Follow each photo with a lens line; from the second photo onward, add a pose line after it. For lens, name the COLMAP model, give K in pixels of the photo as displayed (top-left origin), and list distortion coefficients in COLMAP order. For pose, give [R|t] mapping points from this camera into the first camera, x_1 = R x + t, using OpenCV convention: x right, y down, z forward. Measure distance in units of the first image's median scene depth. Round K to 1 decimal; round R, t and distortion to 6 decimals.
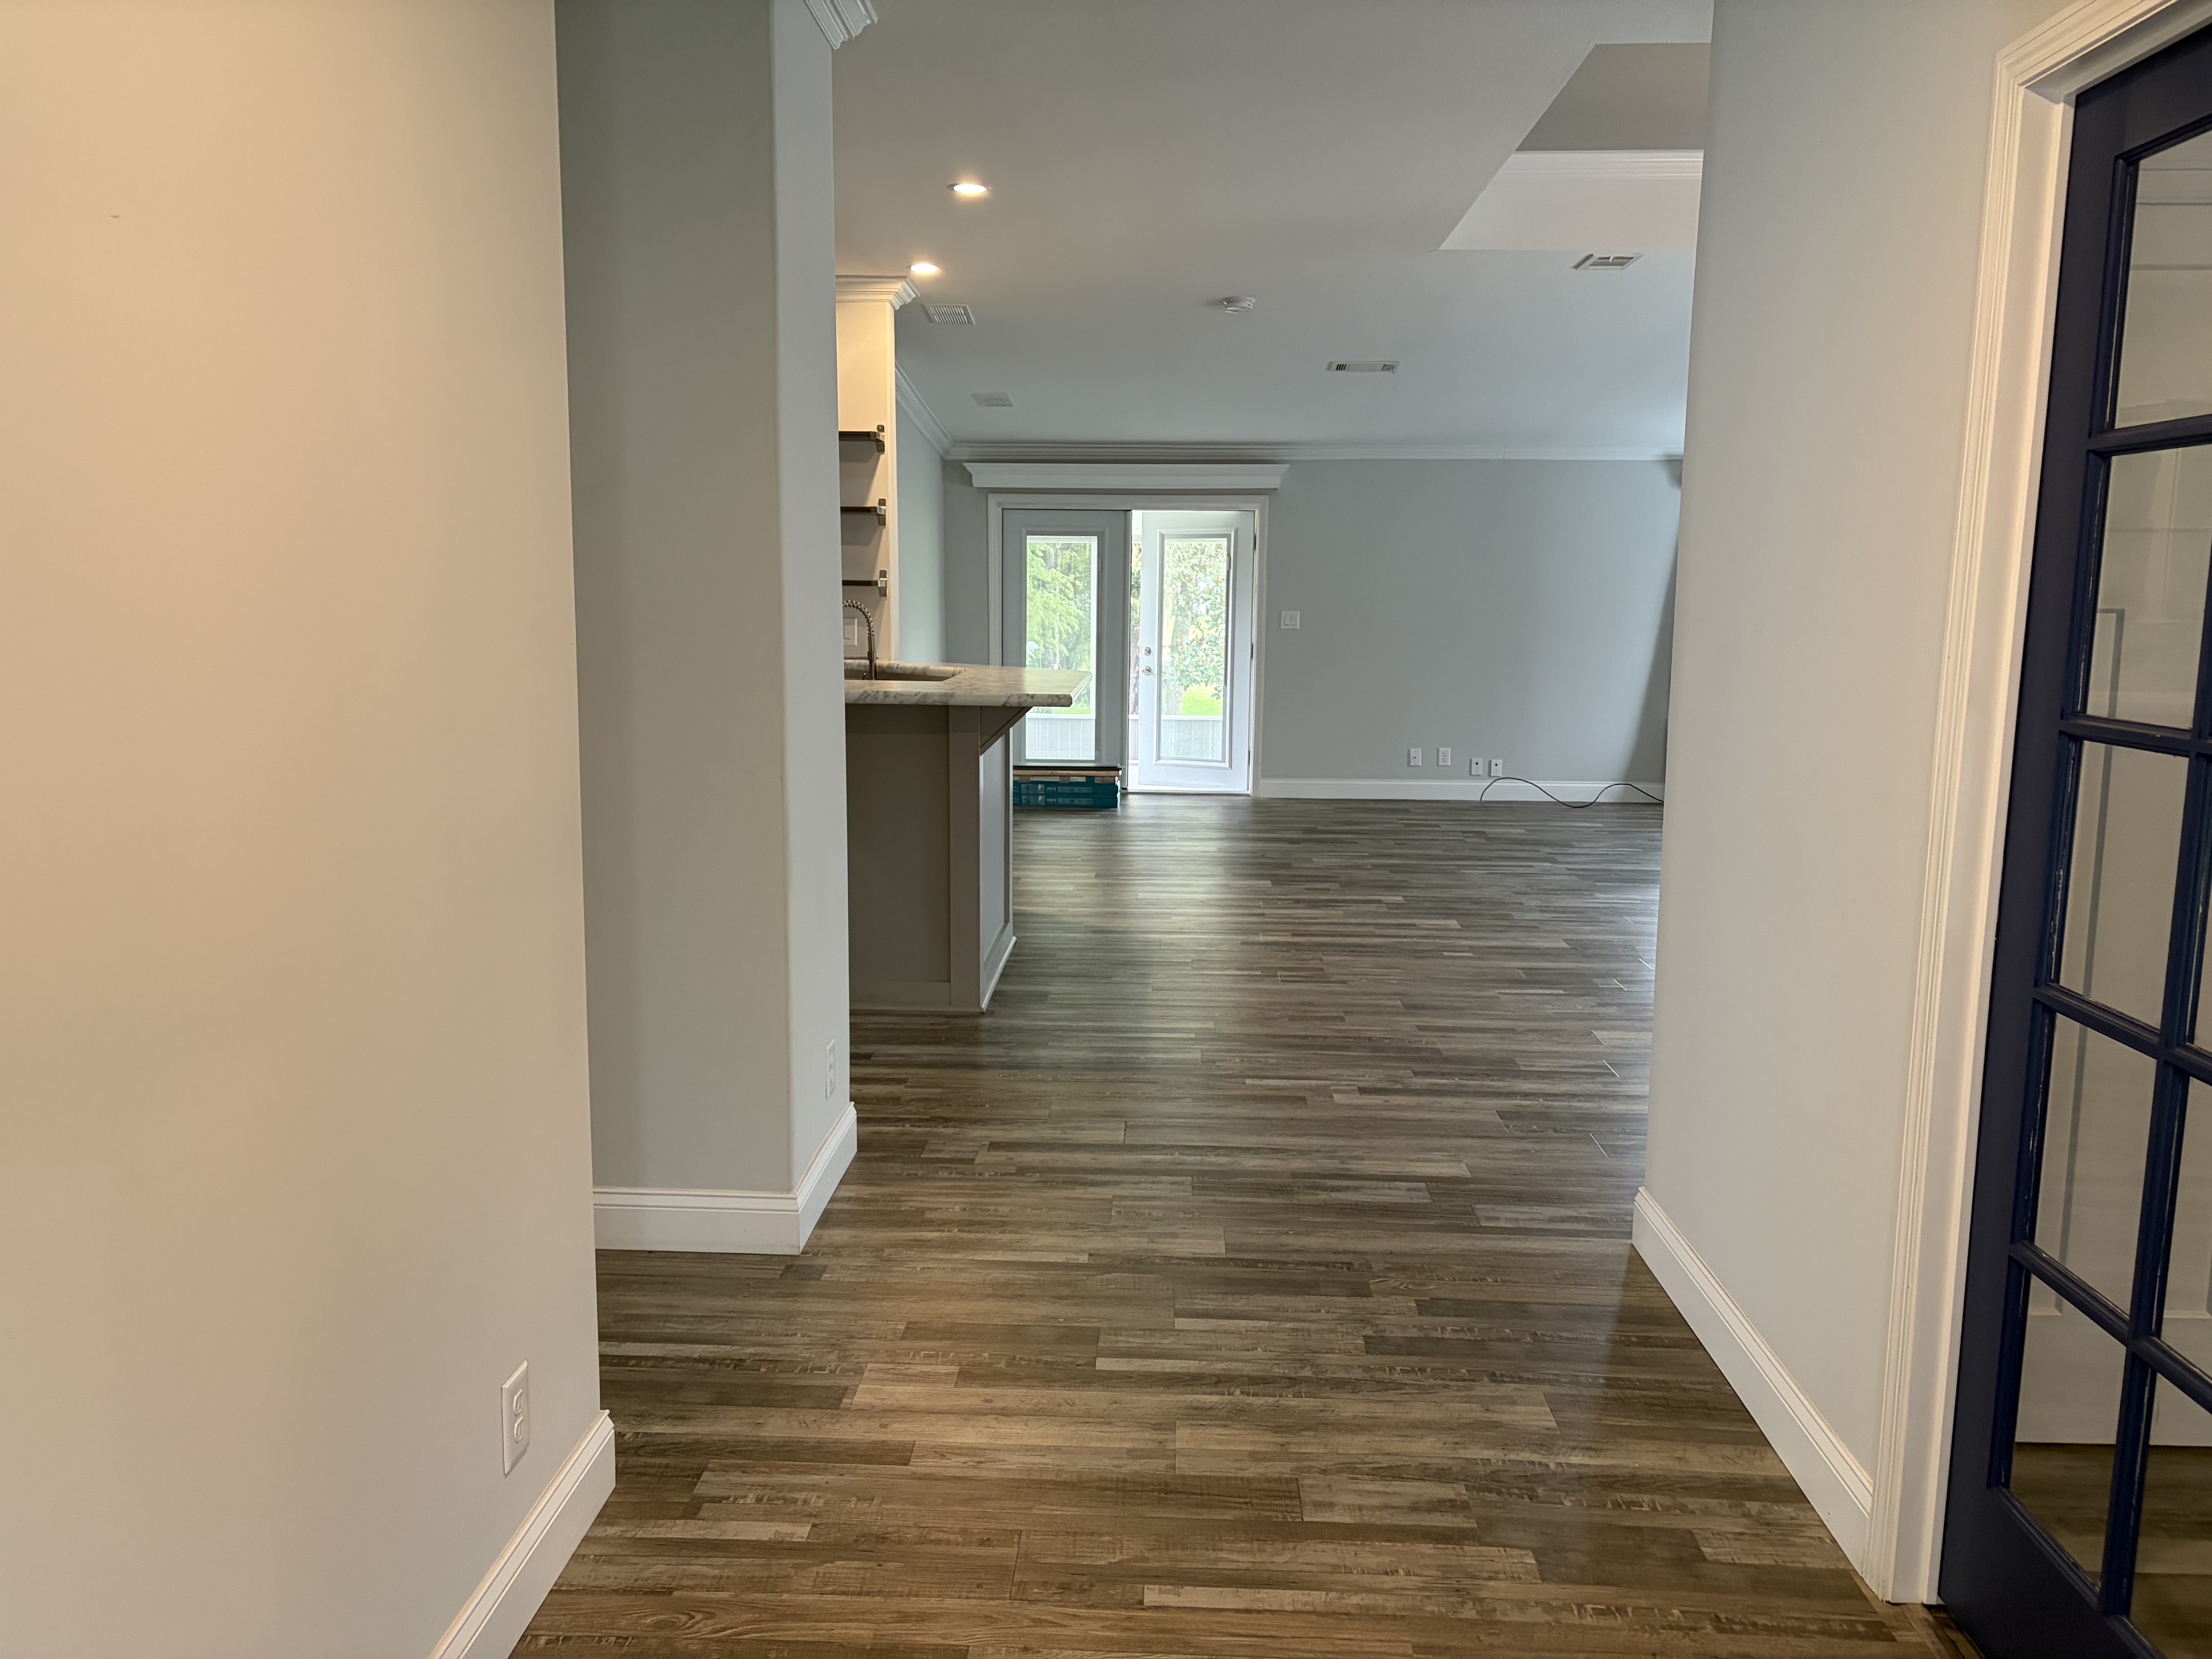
lens RADIAL K [[1662.2, 0, 1112.0], [0, 1662.2, 842.1], [0, 0, 1]] dist [0.058576, -0.073797]
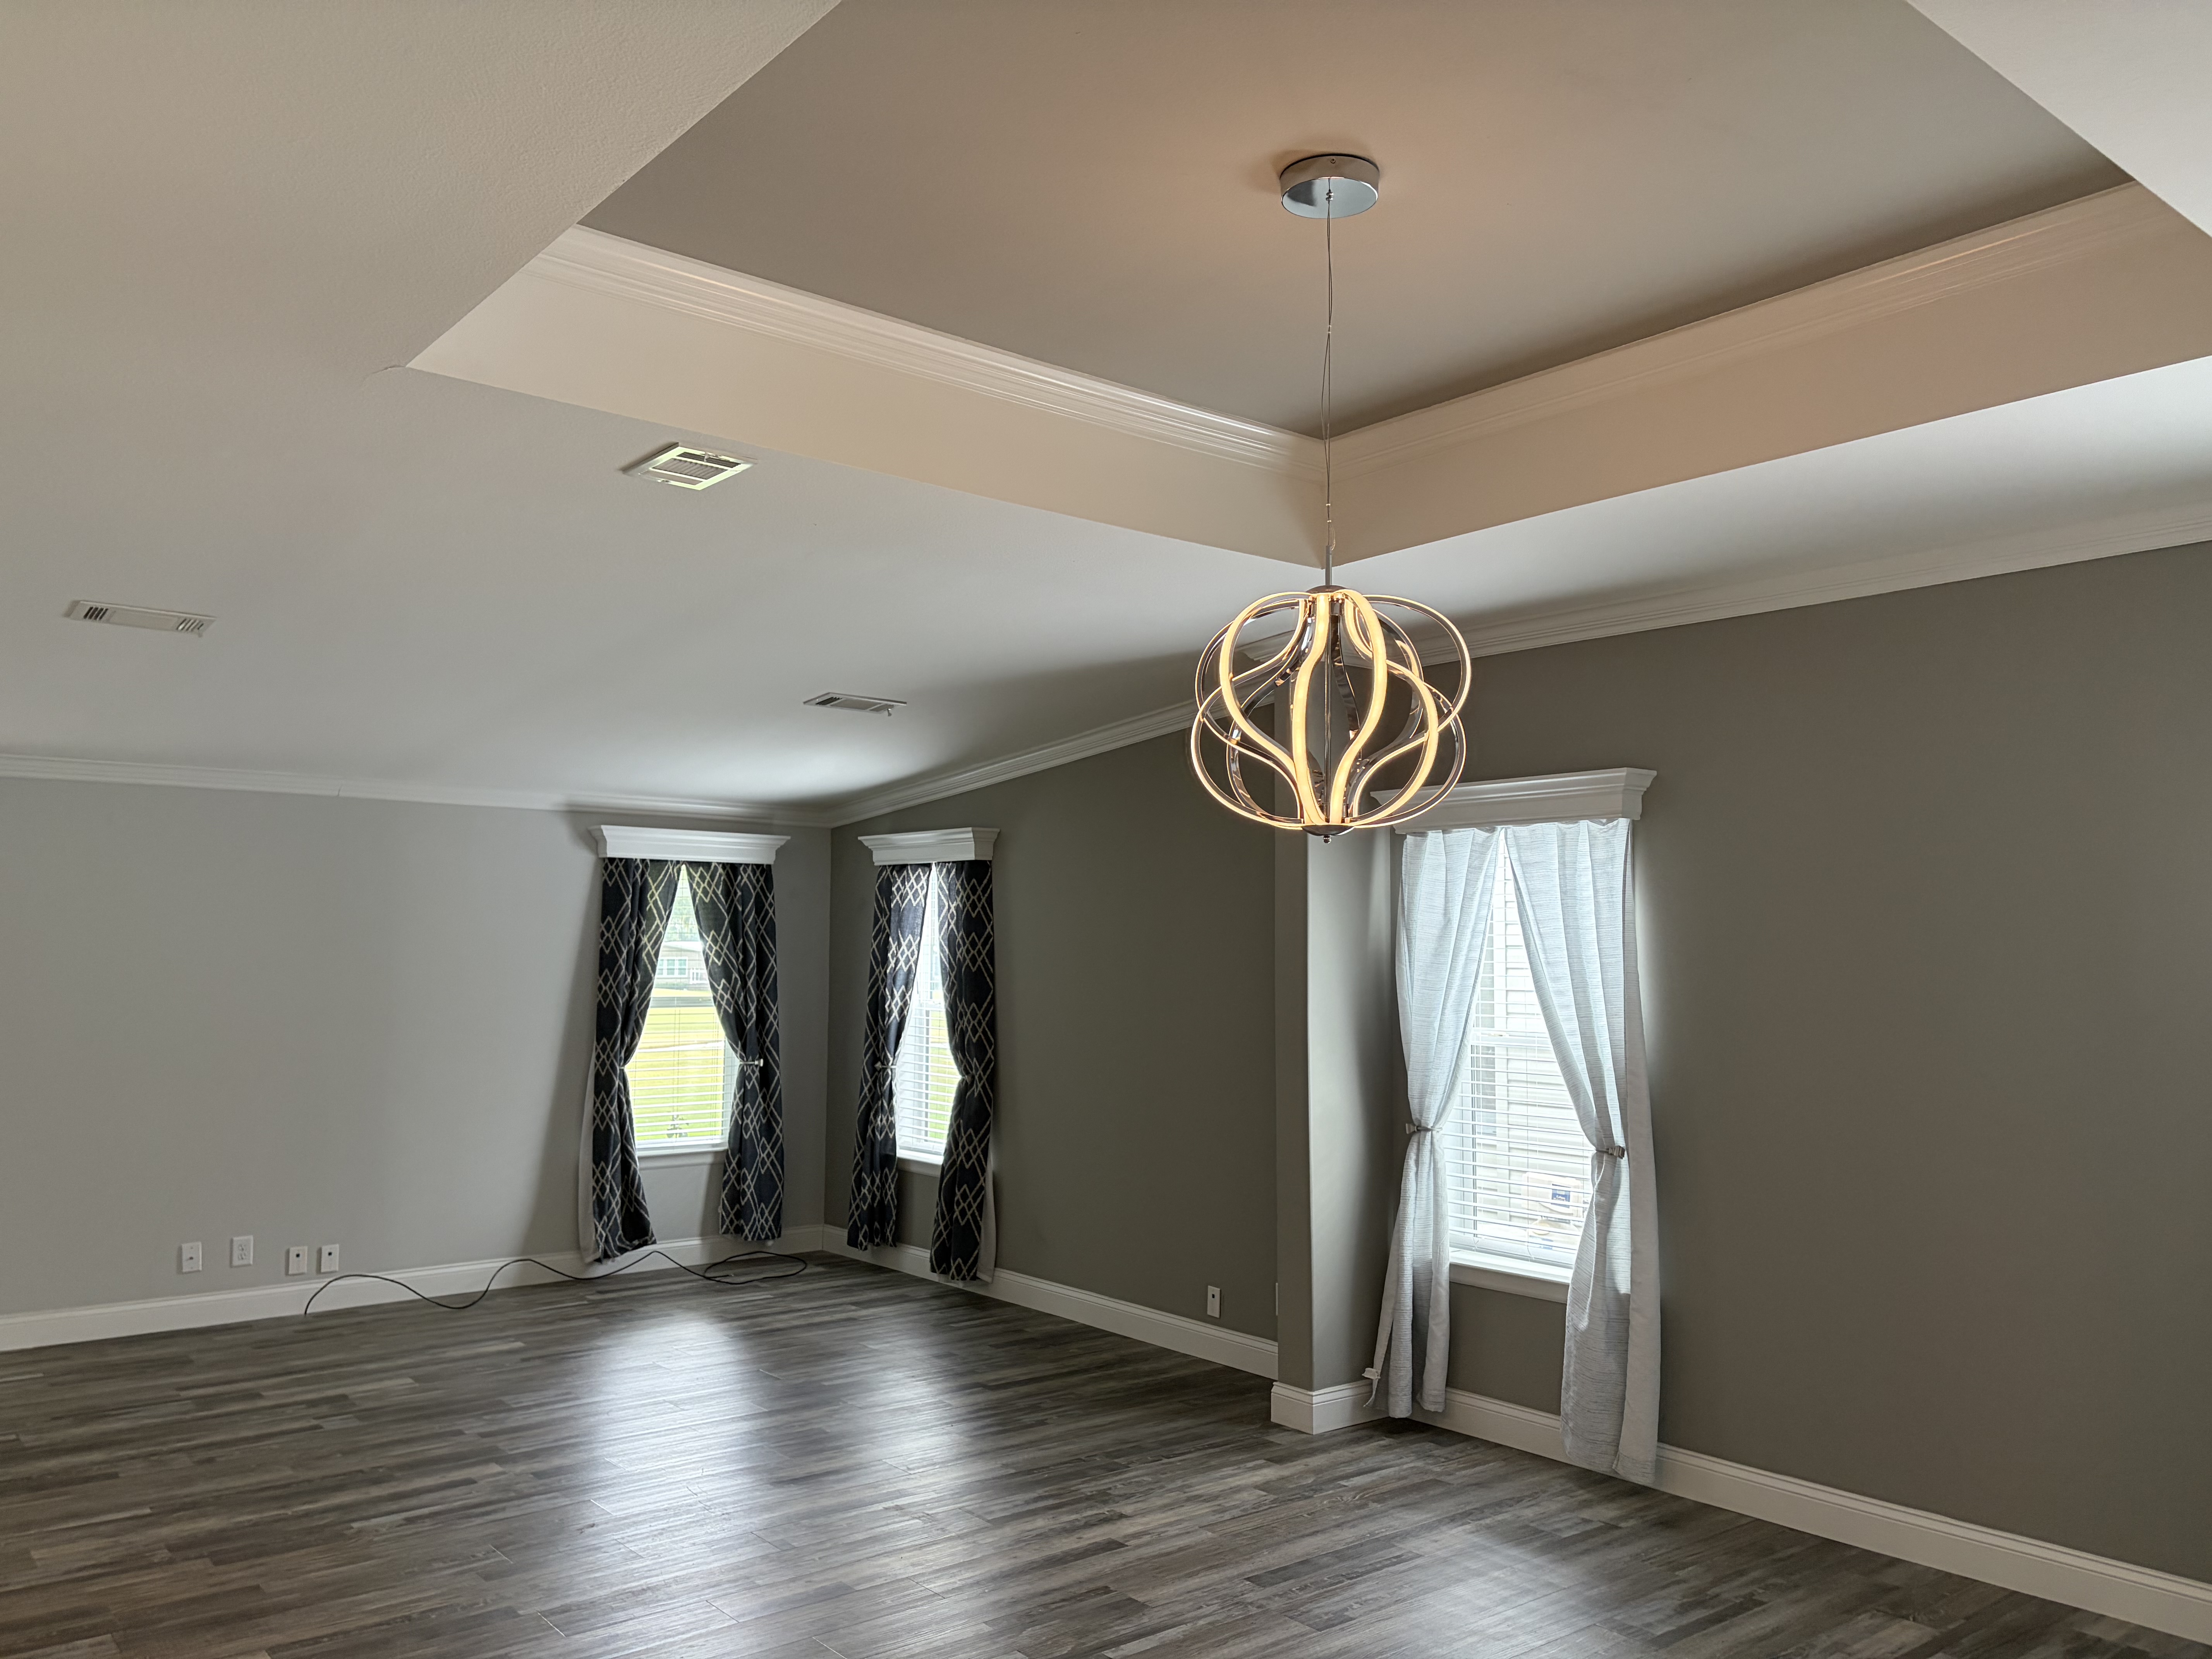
lens RADIAL K [[1662.2, 0, 1112.0], [0, 1662.2, 842.1], [0, 0, 1]] dist [0.058576, -0.073797]
pose [[0.741841, 0.042712, 0.669215, 0.012631], [0.097731, 0.980427, -0.170912, -0.062633], [-0.663416, 0.192193, 0.723147, 0.299382]]
